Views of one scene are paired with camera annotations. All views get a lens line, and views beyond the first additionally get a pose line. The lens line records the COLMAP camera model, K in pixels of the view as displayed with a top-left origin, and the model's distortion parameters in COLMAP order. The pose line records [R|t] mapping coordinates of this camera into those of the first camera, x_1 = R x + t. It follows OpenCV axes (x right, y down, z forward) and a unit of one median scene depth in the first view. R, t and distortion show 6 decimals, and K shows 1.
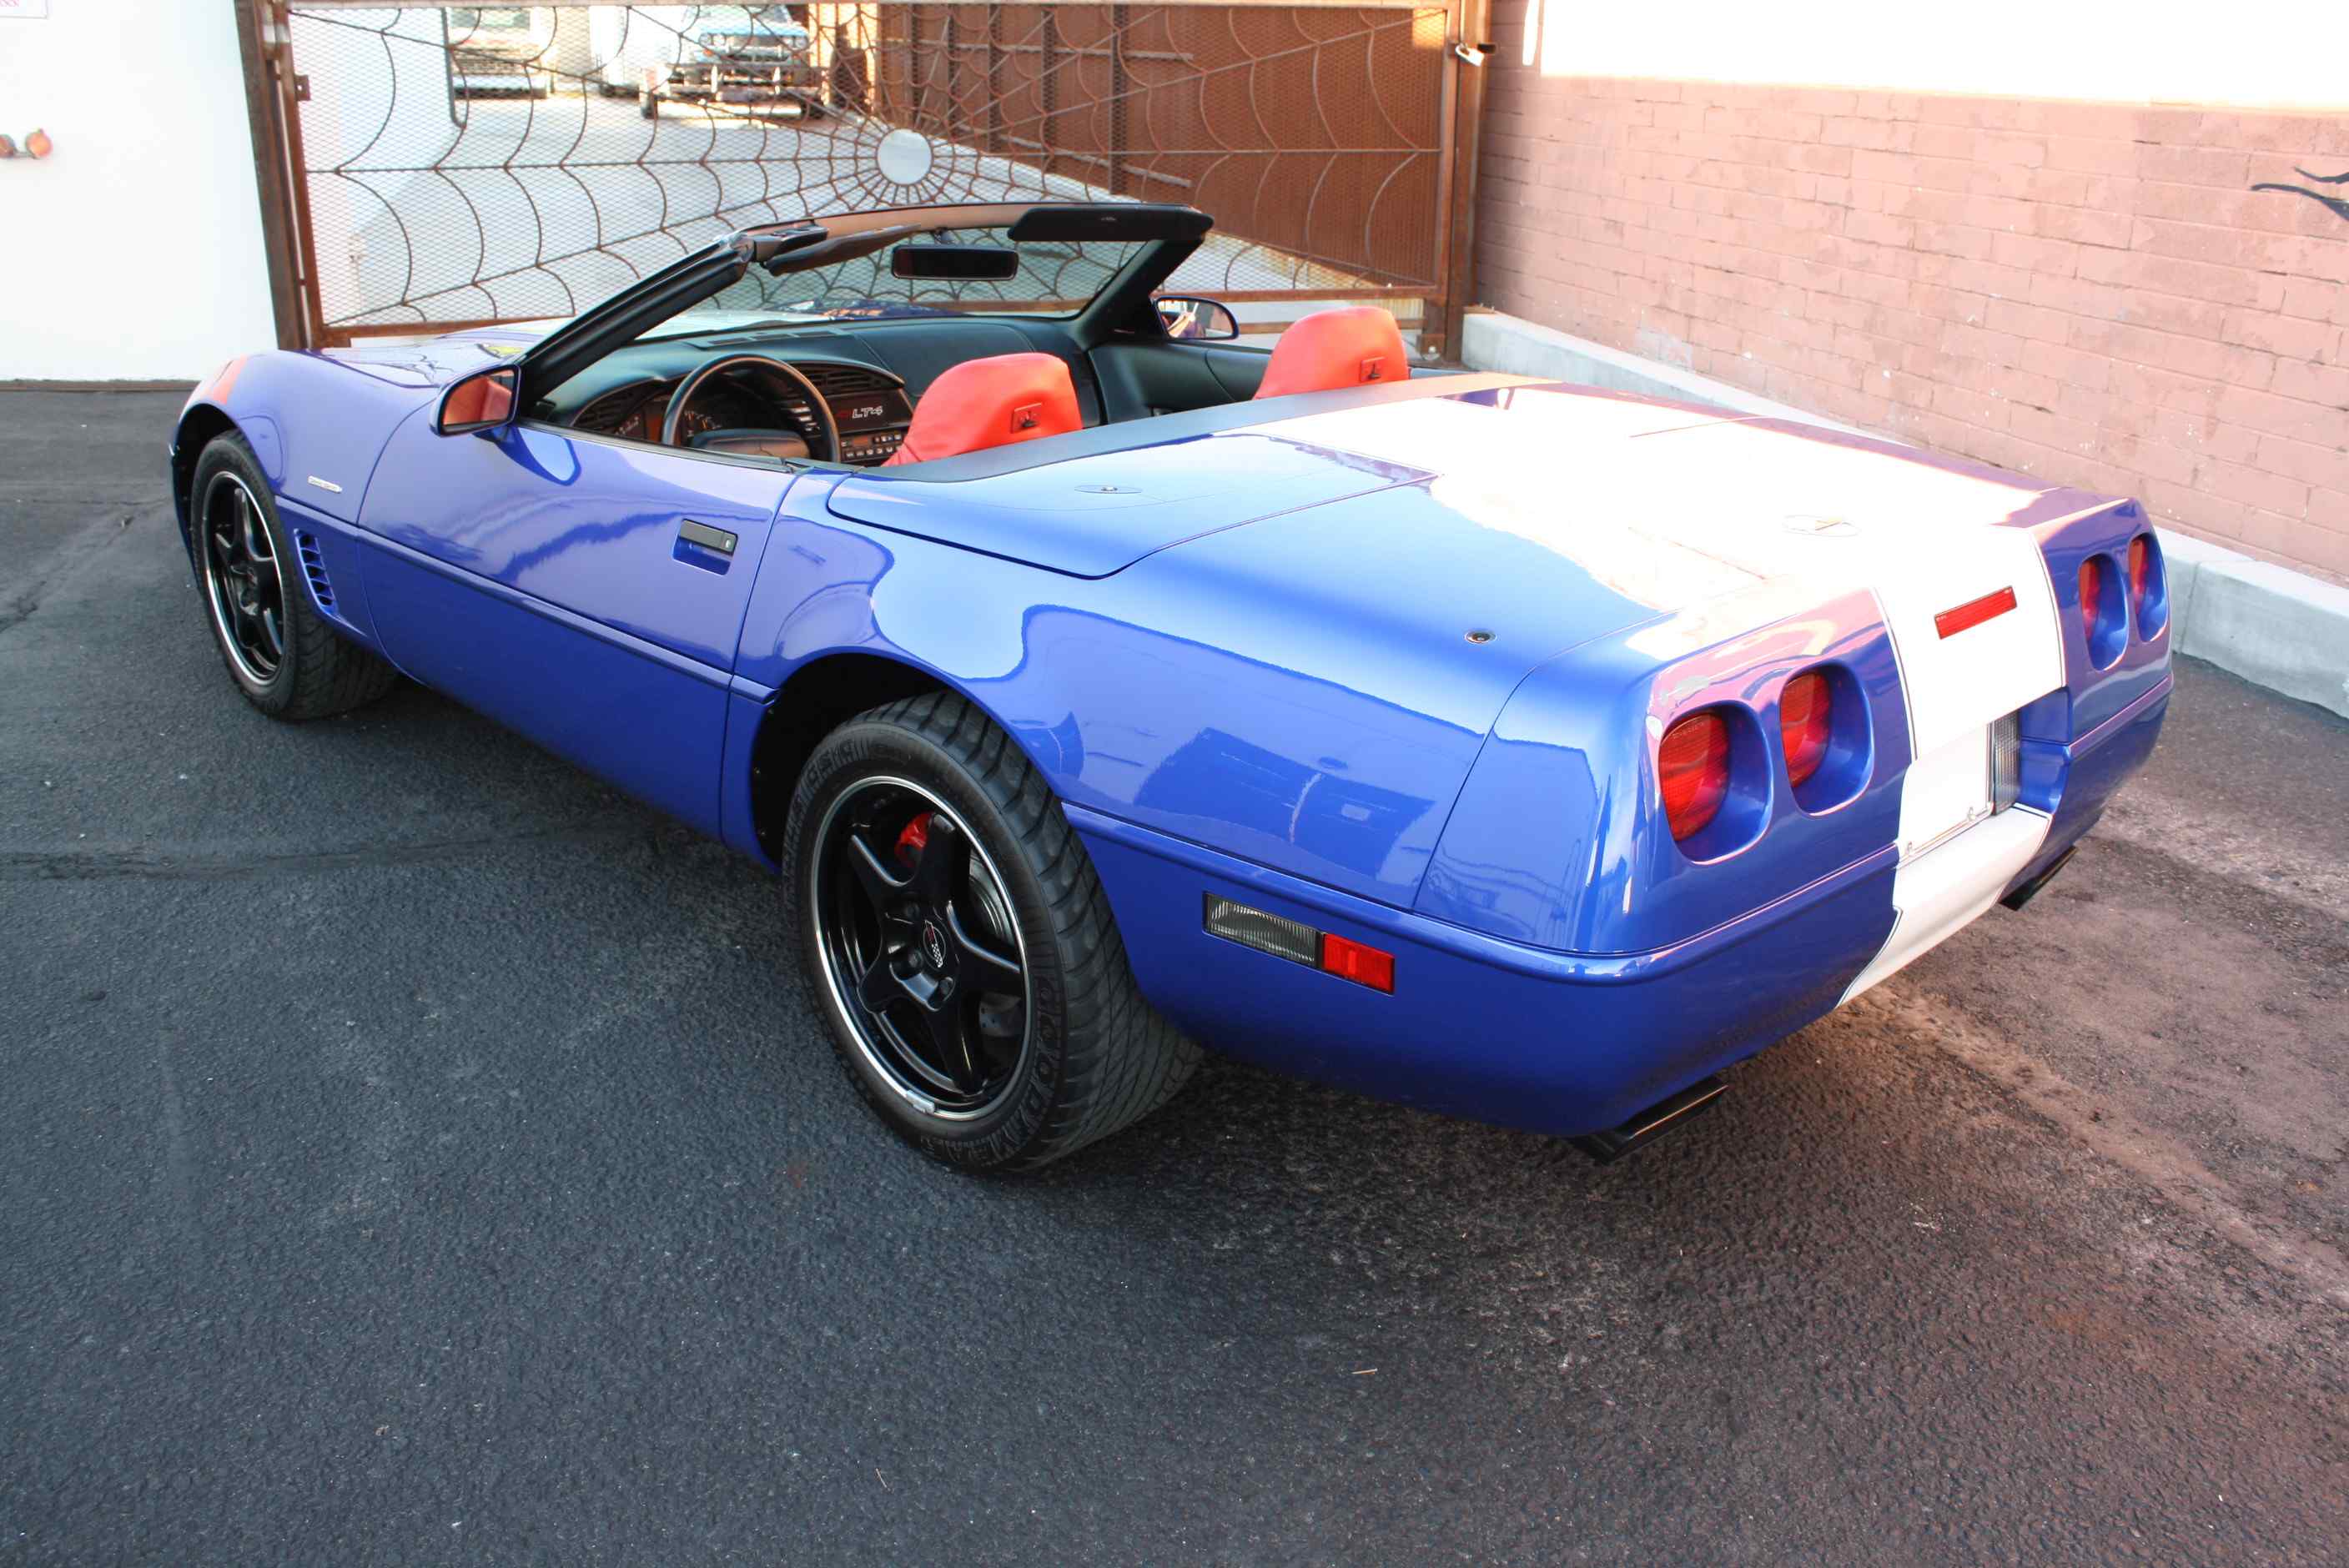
lens RADIAL K [[2023.1, 0, 1172.1], [0, 2023.1, 769.6], [0, 0, 1]] dist [-0.164641, 0.151030]
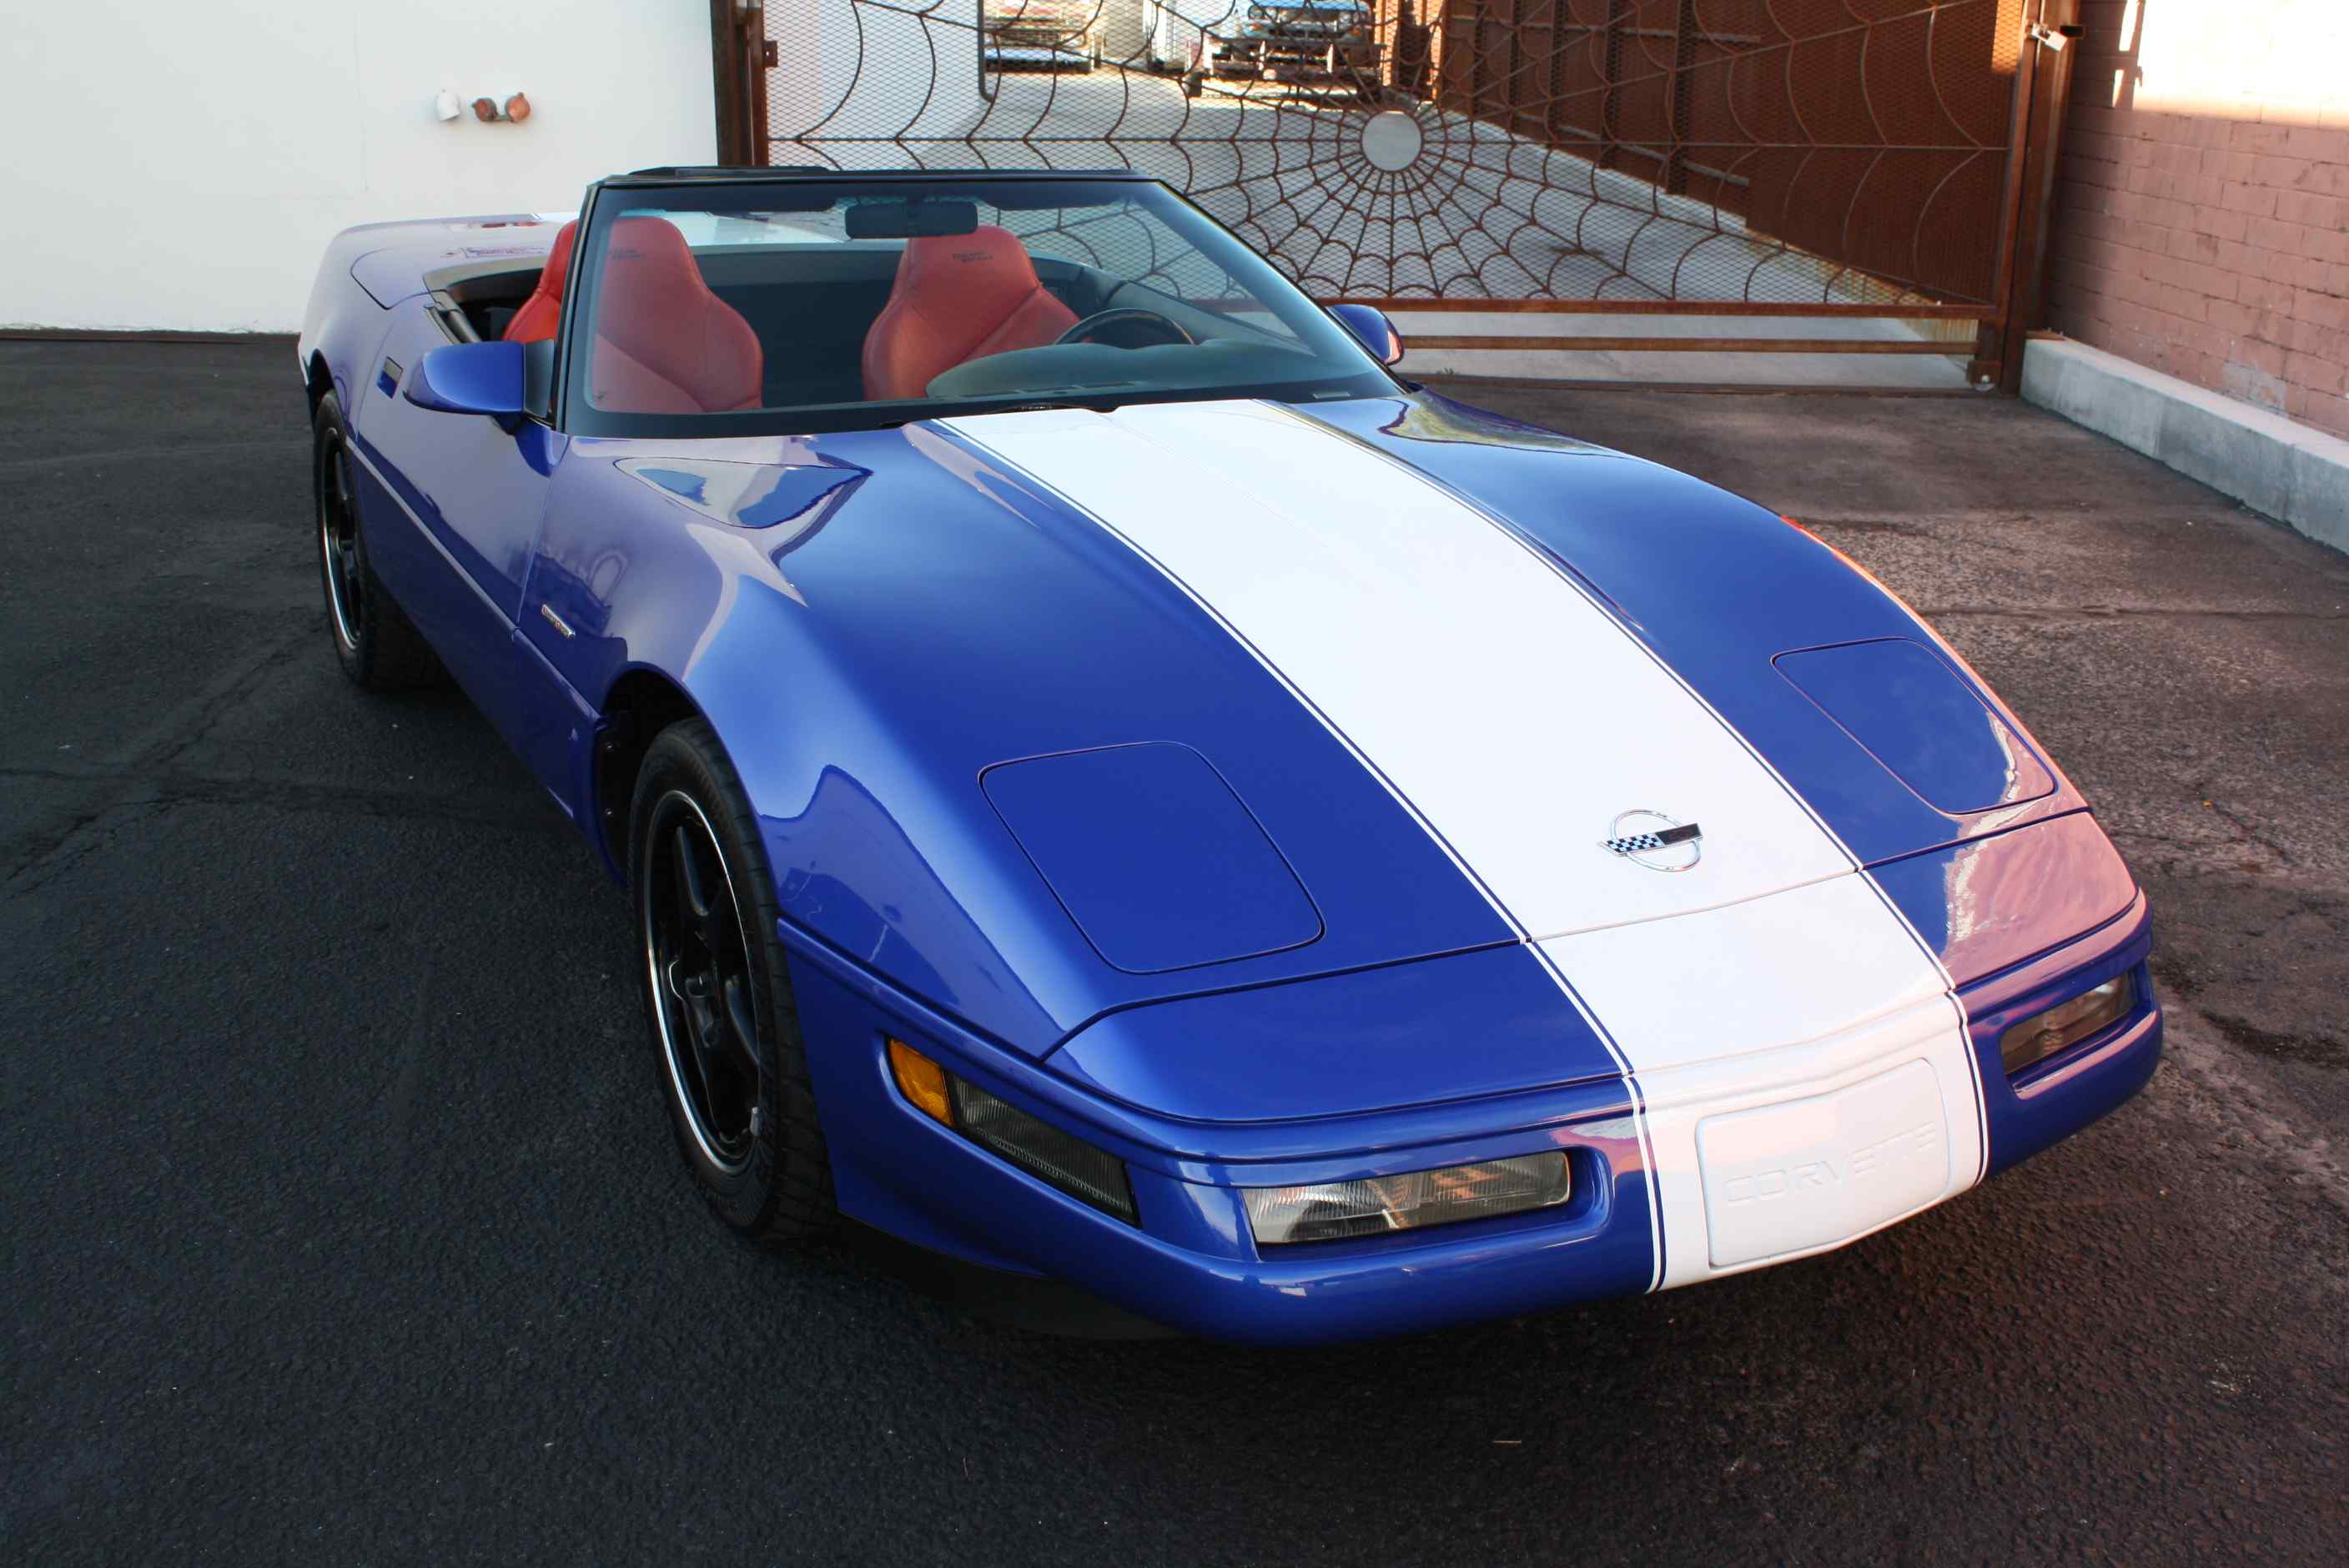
lens RADIAL K [[2274.4, 0, 1188.4], [0, 2274.4, 761.3], [0, 0, 1]] dist [-0.146706, 0.160082]
pose [[0.966294, 0.078874, -0.245061, 0.121258], [-0.086831, 0.995984, -0.021821, 0.016632], [0.242355, 0.042365, 0.969262, -0.032847]]
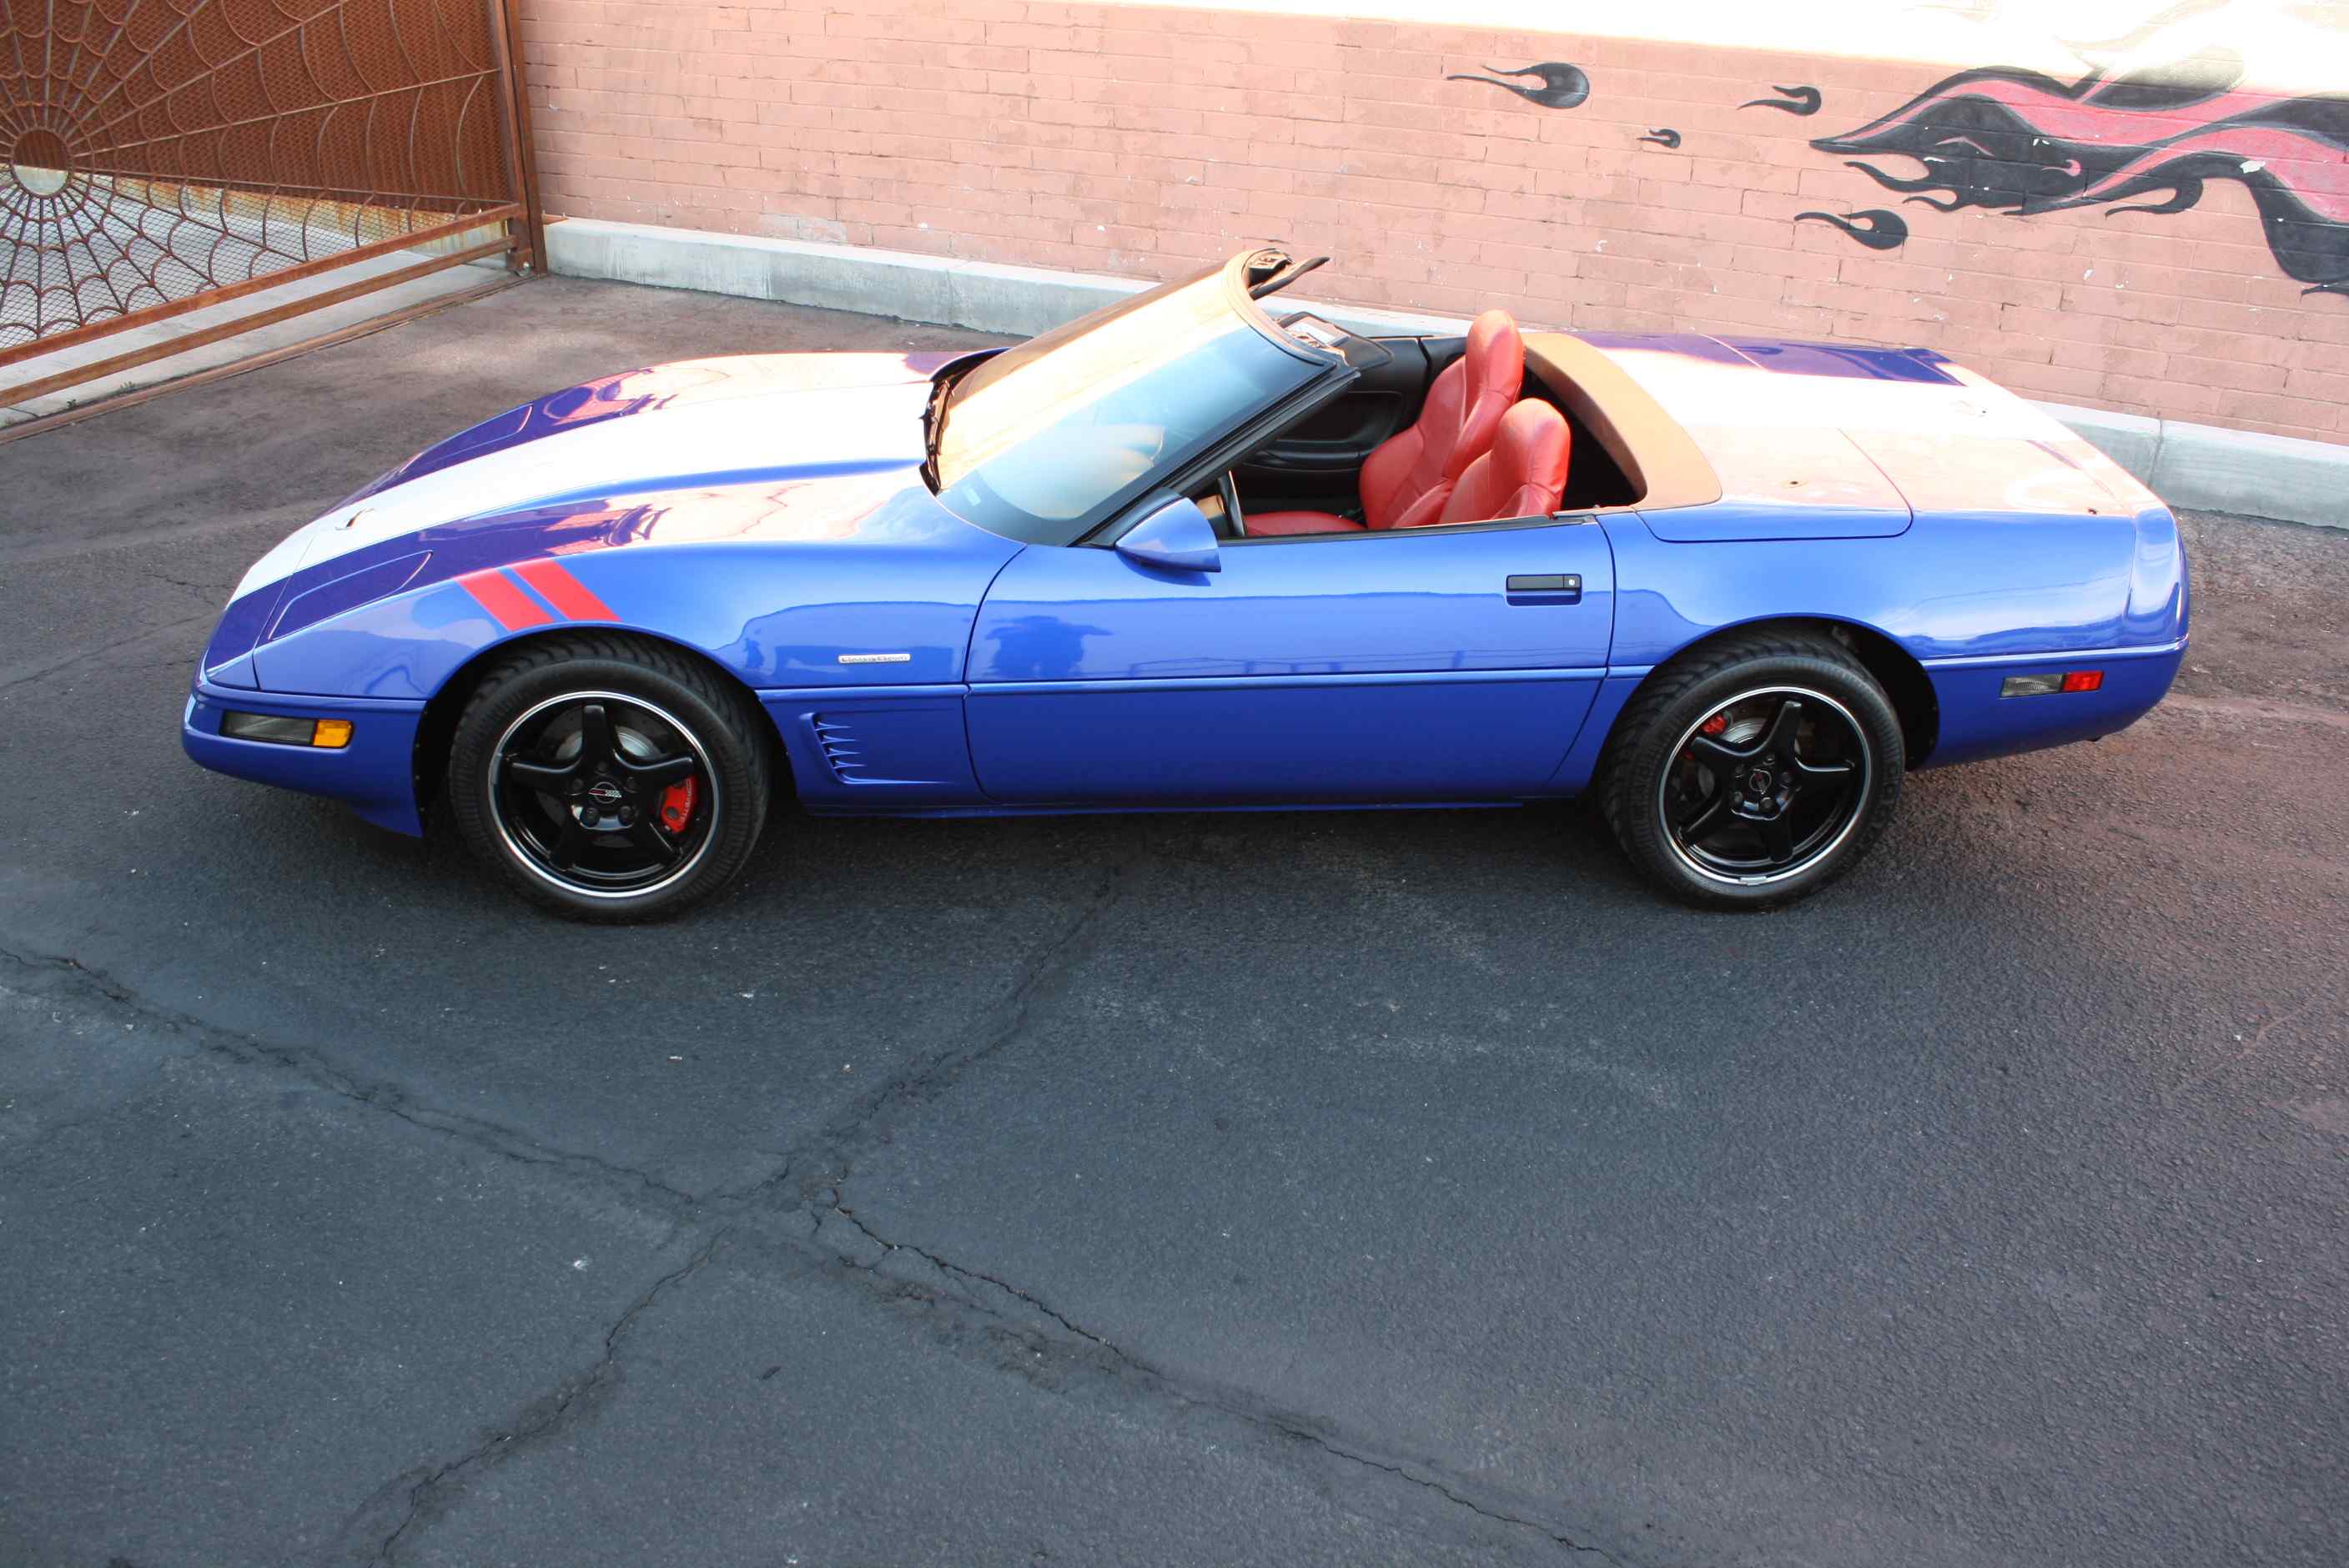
lens RADIAL K [[2031.8, 0, 1184.0], [0, 2031.8, 785.6], [0, 0, 1]] dist [-0.163203, 0.147168]
pose [[0.638551, -0.355466, 0.682566, -1.152271], [0.257447, 0.934501, 0.245822, -0.323434], [-0.725240, 0.018755, 0.688240, 0.171699]]
